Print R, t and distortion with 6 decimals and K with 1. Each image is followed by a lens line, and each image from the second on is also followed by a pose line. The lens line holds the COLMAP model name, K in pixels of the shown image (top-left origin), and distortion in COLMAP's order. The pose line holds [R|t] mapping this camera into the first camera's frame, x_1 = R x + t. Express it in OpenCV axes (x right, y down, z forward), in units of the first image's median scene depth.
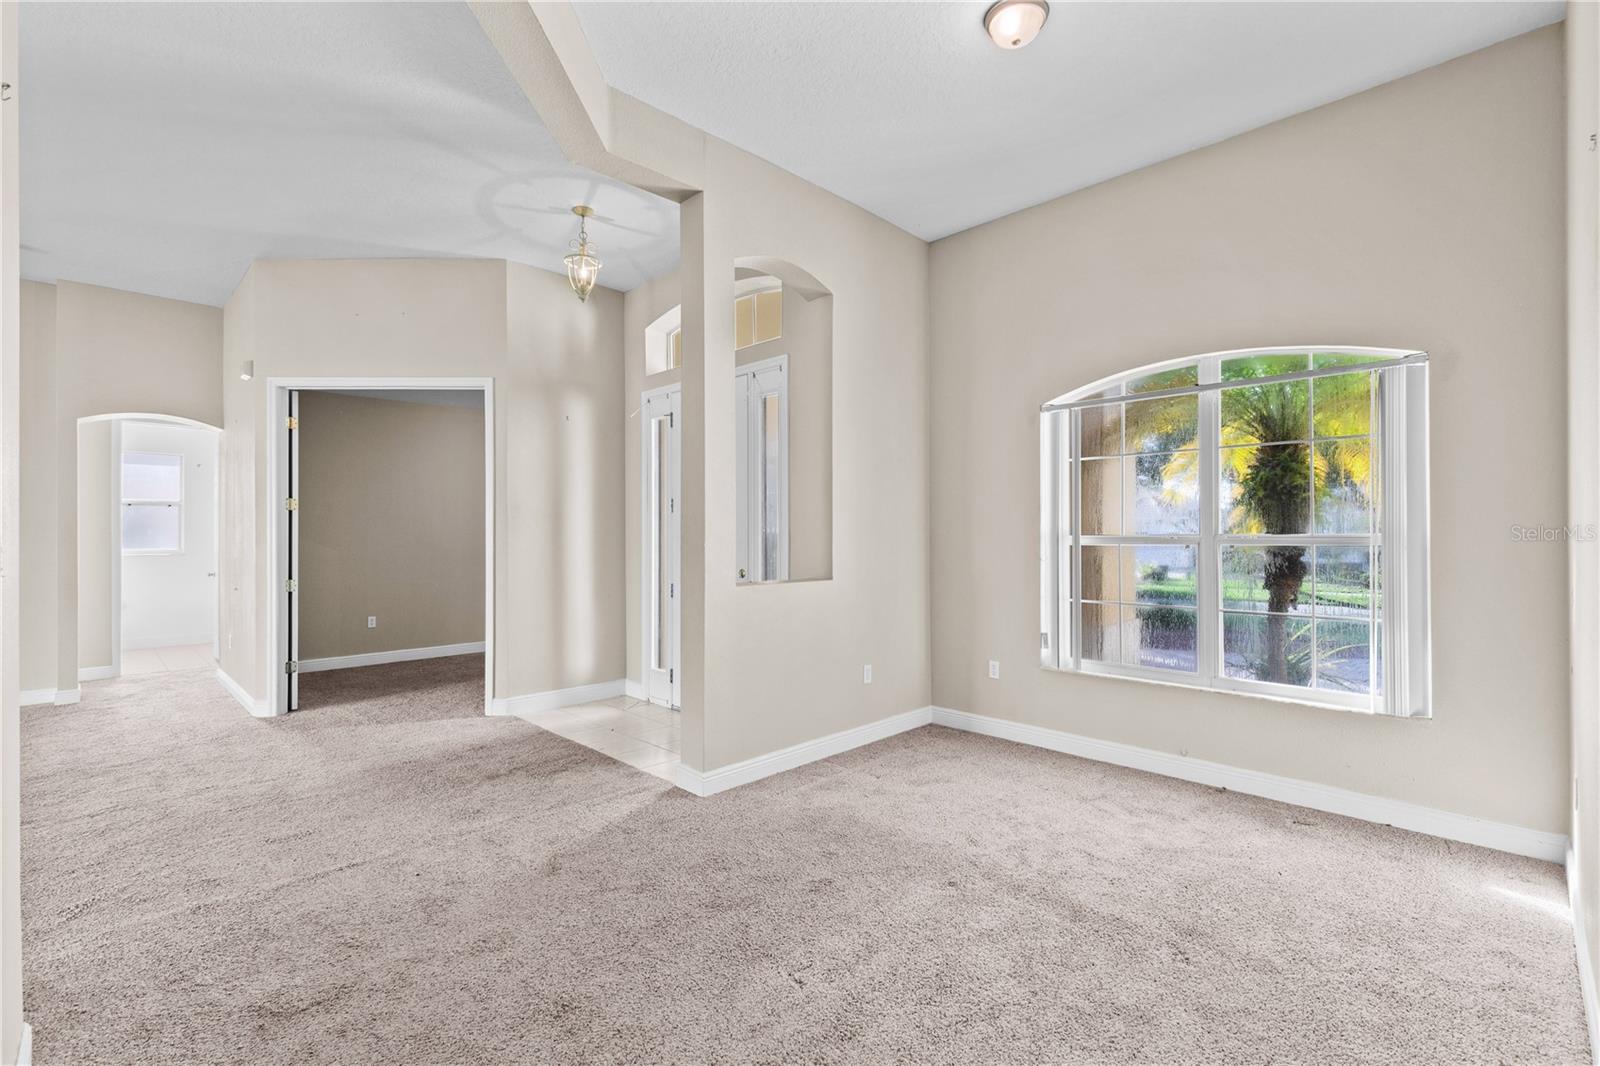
lens RADIAL K [[719.2, 0, 812.2], [0, 719.2, 530.5], [0, 0, 1]] dist [0.003277, -0.000387]
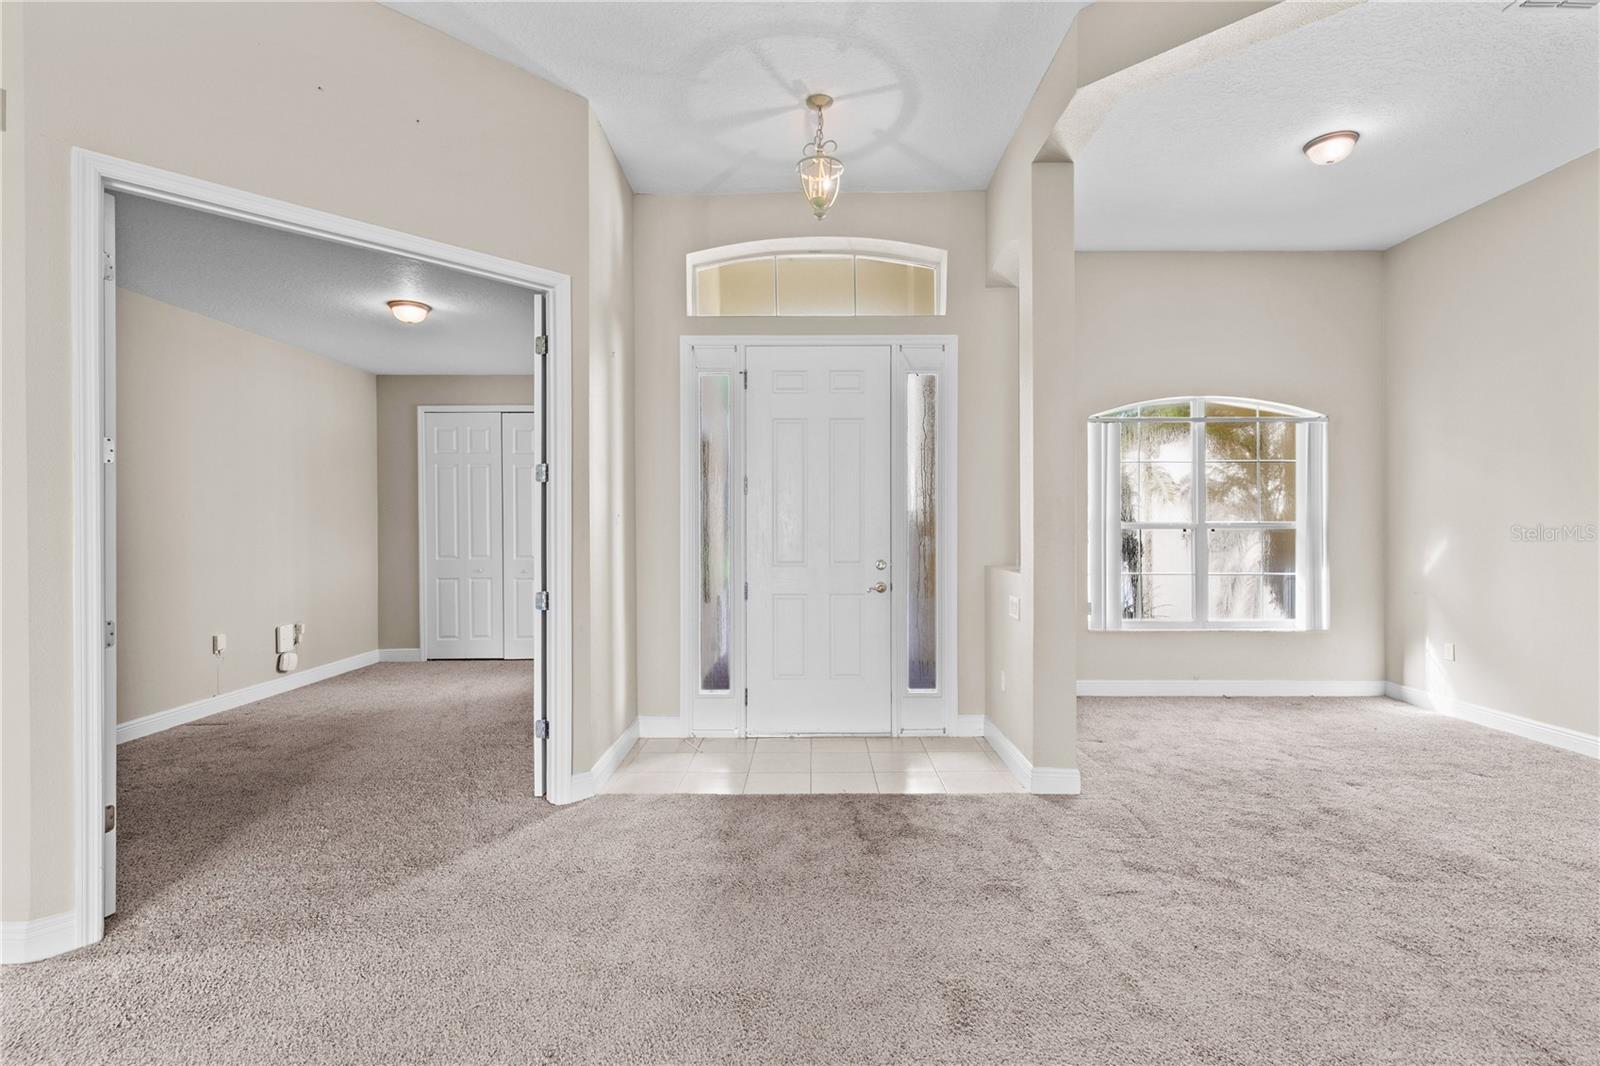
lens RADIAL K [[728.9, 0, 804.2], [0, 728.9, 524.2], [0, 0, 1]] dist [0.001842, -0.000005]
pose [[0.707293, 0.000489, 0.706920, -0.909898], [-0.003788, 0.999988, 0.003099, 0.006590], [-0.706910, -0.004870, 0.707287, 0.471084]]
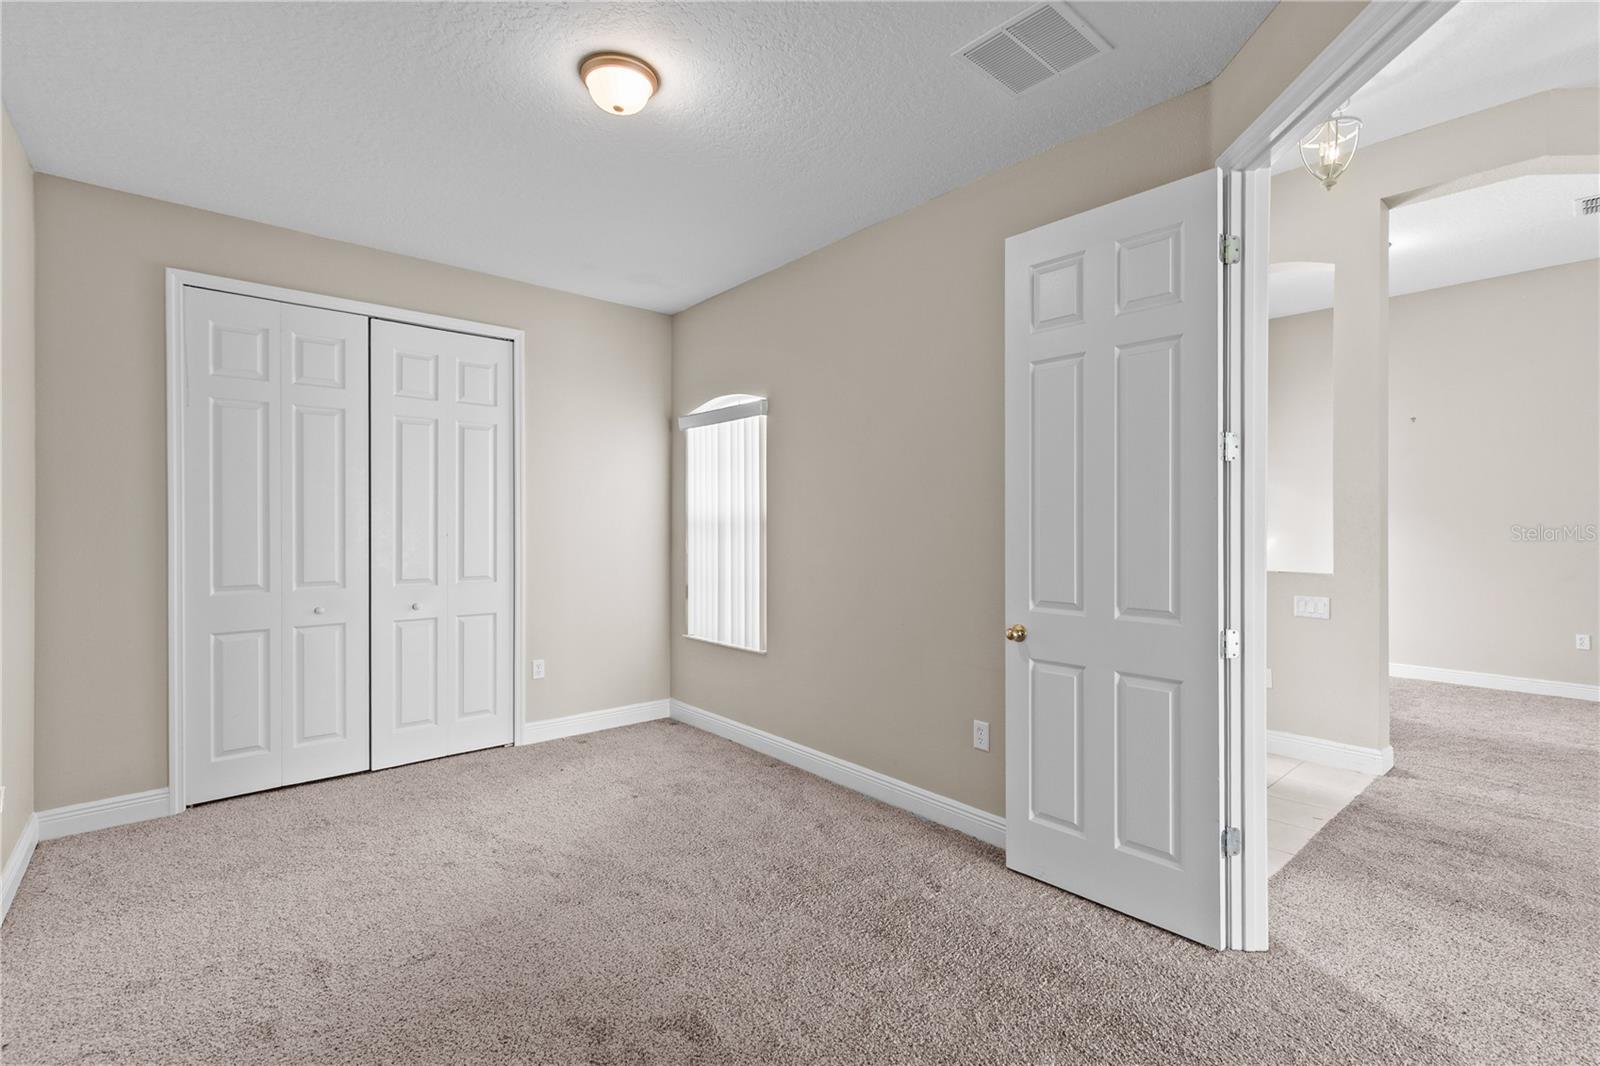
lens RADIAL K [[714.7, 0, 807.6], [0, 714.7, 527.3], [0, 0, 1]] dist [0.003575, -0.000249]
pose [[0.059470, -0.000807, 0.998230, -1.070603], [-0.010712, 0.999942, 0.001447, 0.012072], [-0.998173, -0.010779, 0.059458, 1.507062]]
